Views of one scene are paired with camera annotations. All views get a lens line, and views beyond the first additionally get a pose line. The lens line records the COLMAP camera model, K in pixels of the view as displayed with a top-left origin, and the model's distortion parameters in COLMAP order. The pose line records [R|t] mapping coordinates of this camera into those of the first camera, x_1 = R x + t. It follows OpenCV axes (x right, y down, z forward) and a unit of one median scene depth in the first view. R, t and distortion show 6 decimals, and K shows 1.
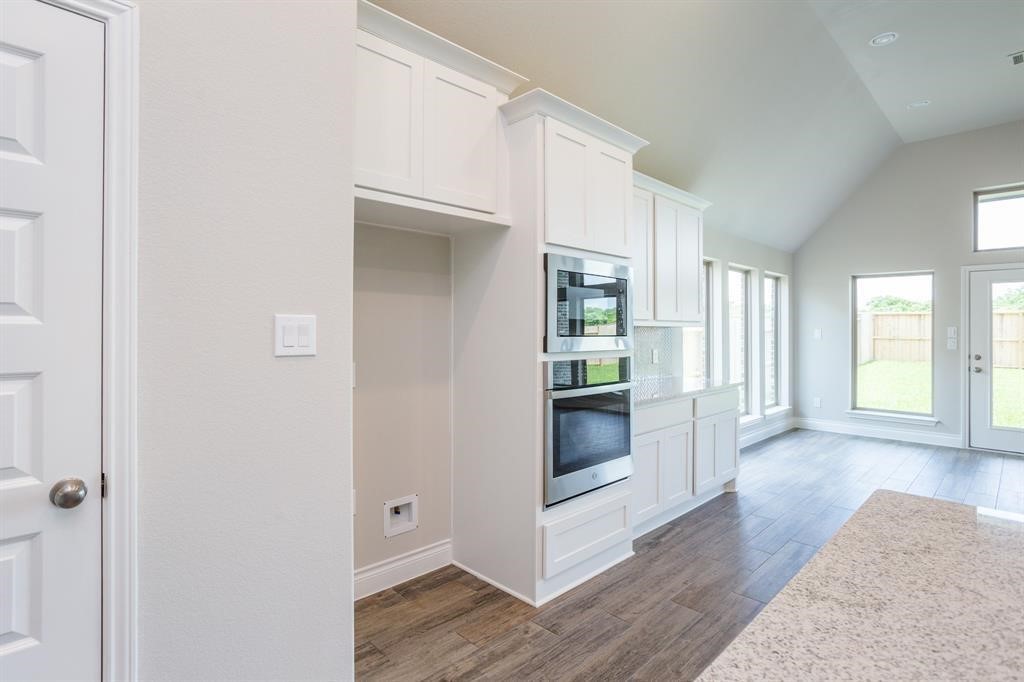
lens RADIAL K [[524.6, 0, 514.1], [0, 524.6, 332.9], [0, 0, 1]] dist [-0.001547, 0.001176]
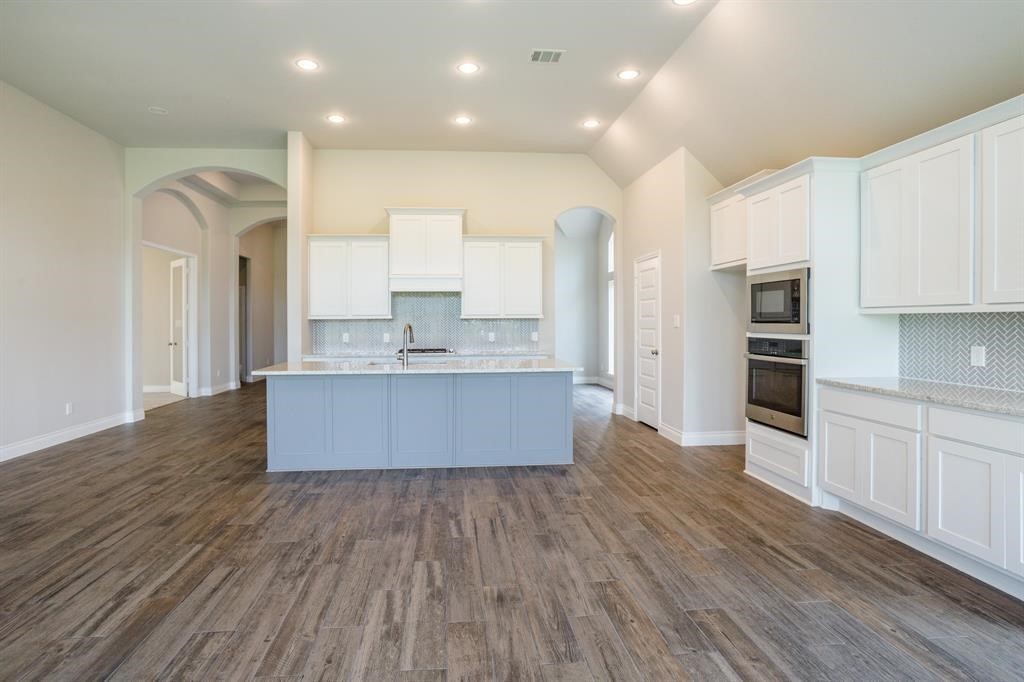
lens RADIAL K [[524.6, 0, 514.1], [0, 524.6, 332.9], [0, 0, 1]] dist [-0.001547, 0.001176]
pose [[-0.617037, 0.013559, -0.786817, 1.629568], [-0.003129, 0.999801, 0.019683, 0.007740], [0.786928, 0.014607, -0.616872, 1.239533]]
